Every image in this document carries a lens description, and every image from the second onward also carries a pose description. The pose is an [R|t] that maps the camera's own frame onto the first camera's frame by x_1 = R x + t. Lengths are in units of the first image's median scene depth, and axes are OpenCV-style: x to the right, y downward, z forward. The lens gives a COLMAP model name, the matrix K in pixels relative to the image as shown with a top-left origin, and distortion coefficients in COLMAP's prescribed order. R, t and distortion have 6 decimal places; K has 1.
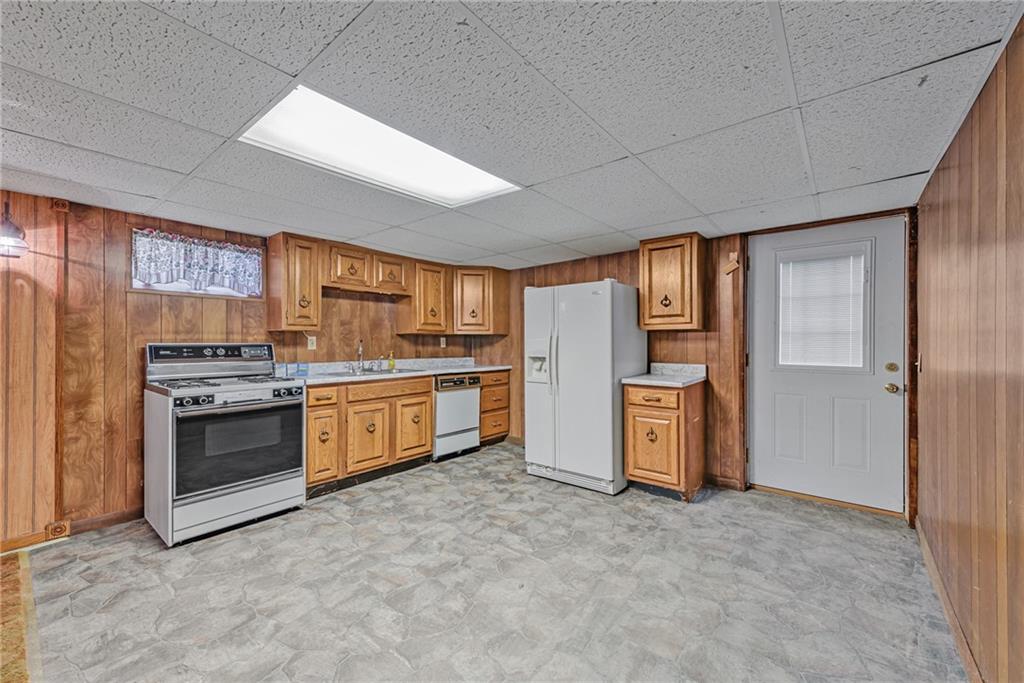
lens RADIAL K [[410.8, 0, 517.0], [0, 410.8, 342.4], [0, 0, 1]] dist [0.004373, 0.000260]
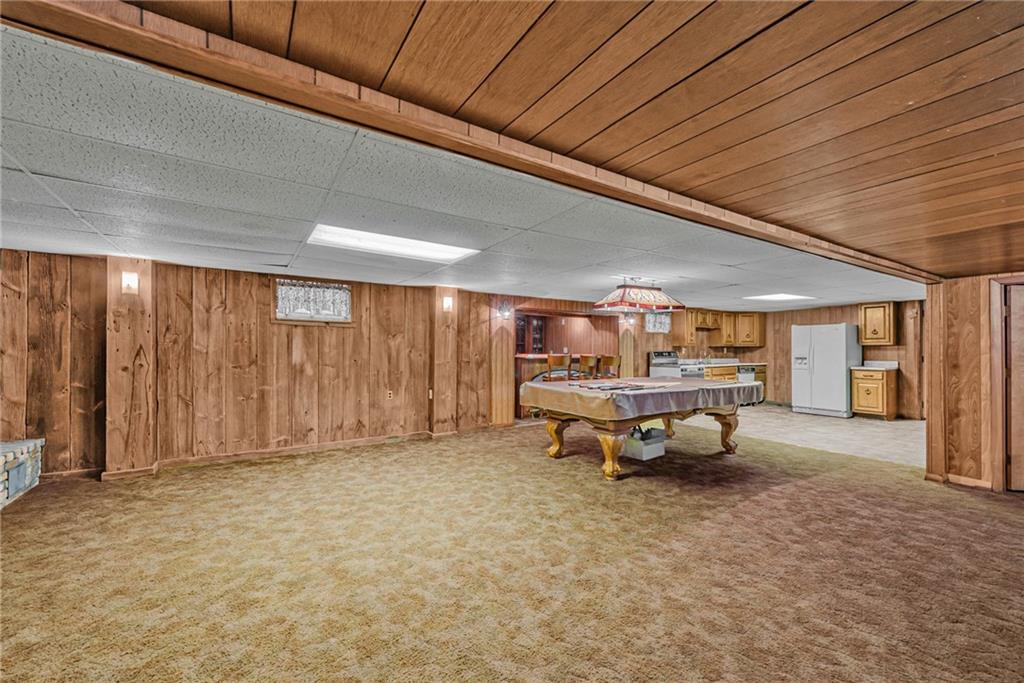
lens RADIAL K [[410.8, 0, 503.4], [0, 410.8, 346.7], [0, 0, 1]] dist [0.004373, 0.000260]
pose [[0.943263, -0.001390, -0.332042, -0.727601], [-0.000452, 0.999985, -0.005470, -0.008831], [0.332045, 0.005309, 0.943249, -1.625504]]
